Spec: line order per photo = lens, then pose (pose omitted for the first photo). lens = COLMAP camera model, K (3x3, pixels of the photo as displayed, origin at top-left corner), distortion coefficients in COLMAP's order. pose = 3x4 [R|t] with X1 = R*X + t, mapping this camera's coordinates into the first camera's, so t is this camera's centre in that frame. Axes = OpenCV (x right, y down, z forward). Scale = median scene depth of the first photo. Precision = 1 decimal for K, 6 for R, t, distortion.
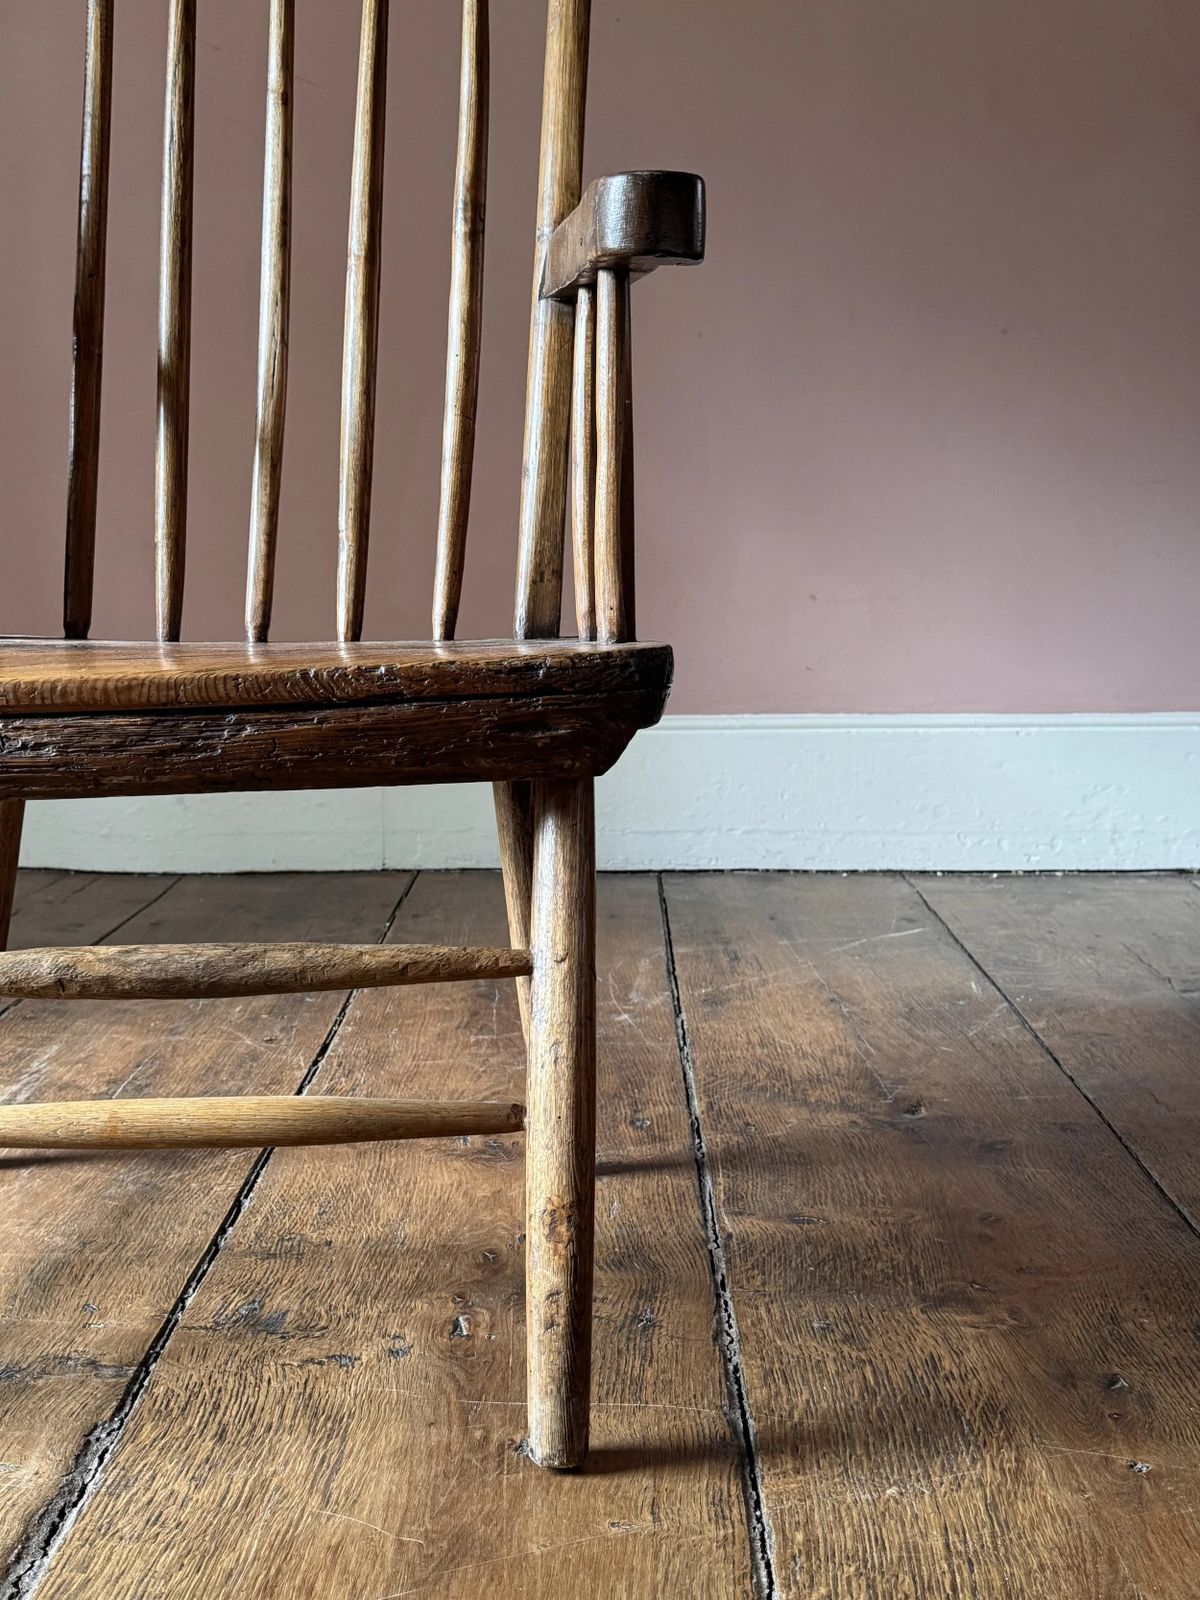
lens RADIAL K [[1788.8, 0, 593.0], [0, 1788.8, 804.8], [0, 0, 1]] dist [0.202362, -0.497679]
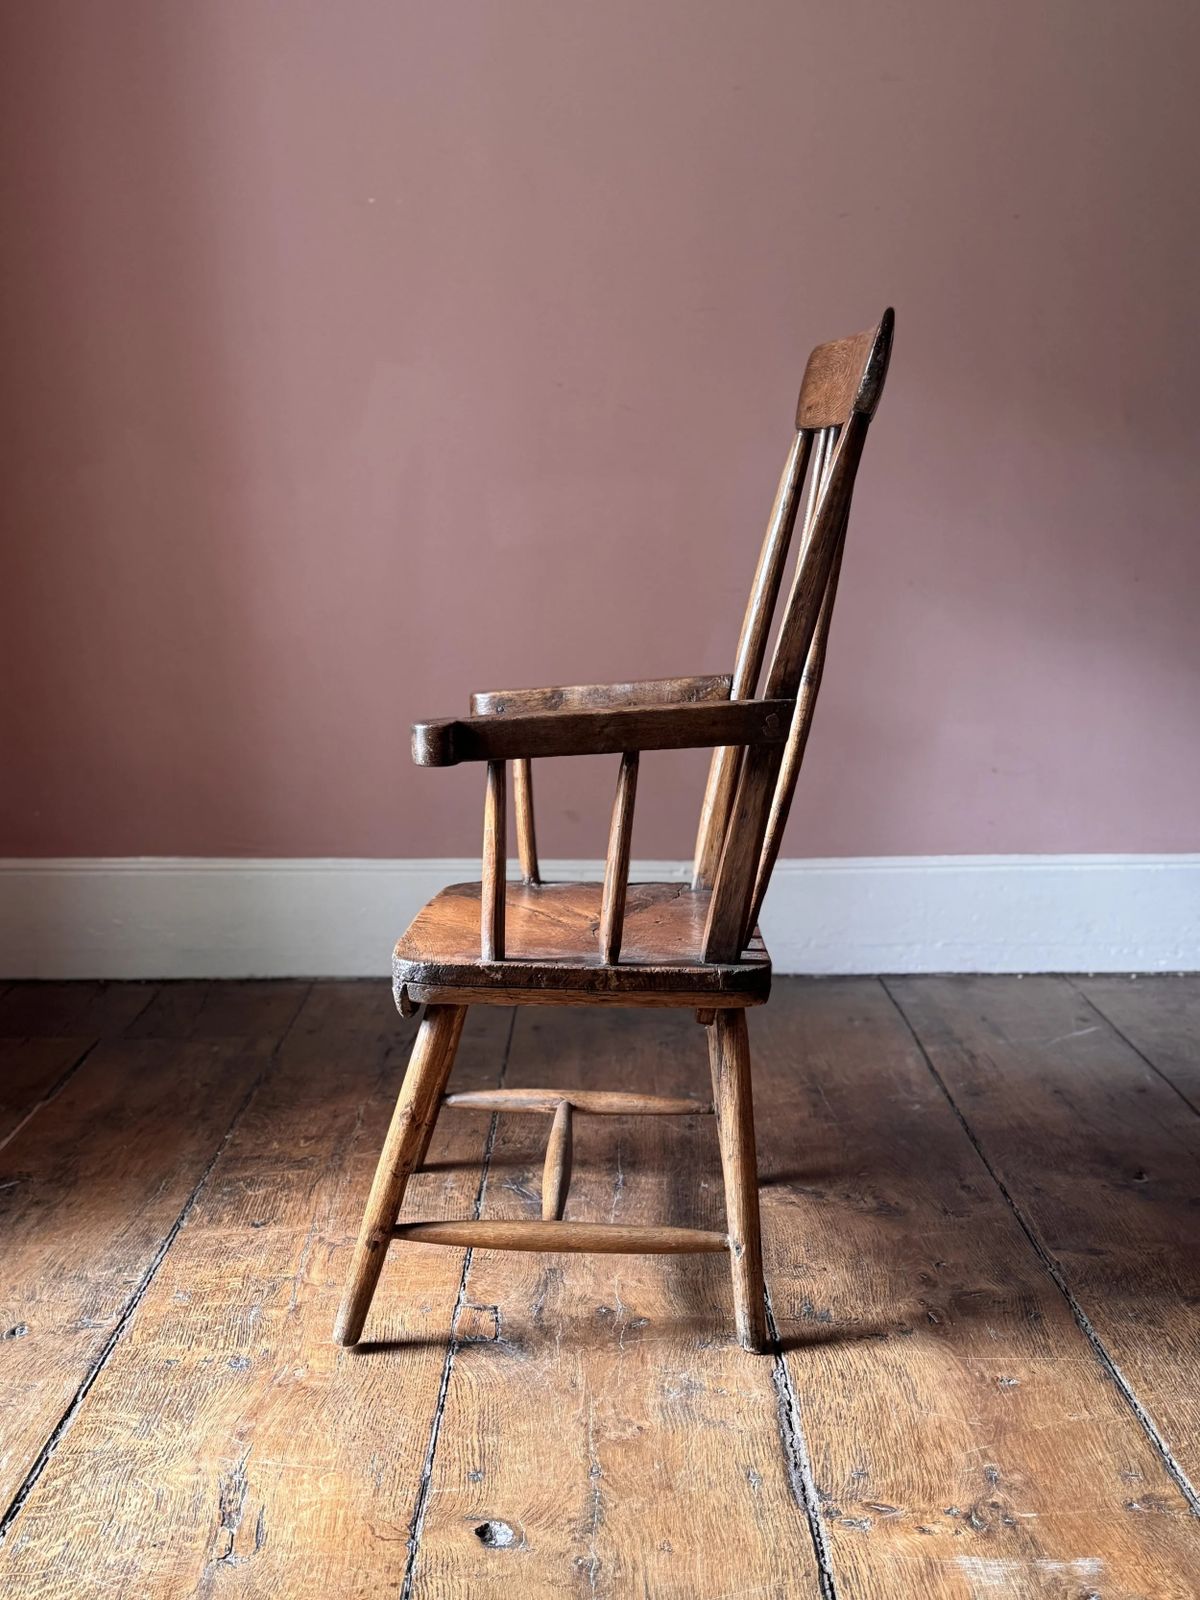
lens RADIAL K [[1867.8, 0, 616.3], [0, 1867.8, 772.9], [0, 0, 1]] dist [0.222688, -0.529395]
pose [[0.999588, -0.012438, 0.025858, -0.423608], [0.012516, 0.999918, -0.002875, -0.244439], [-0.025820, 0.003198, 0.999661, -0.855522]]
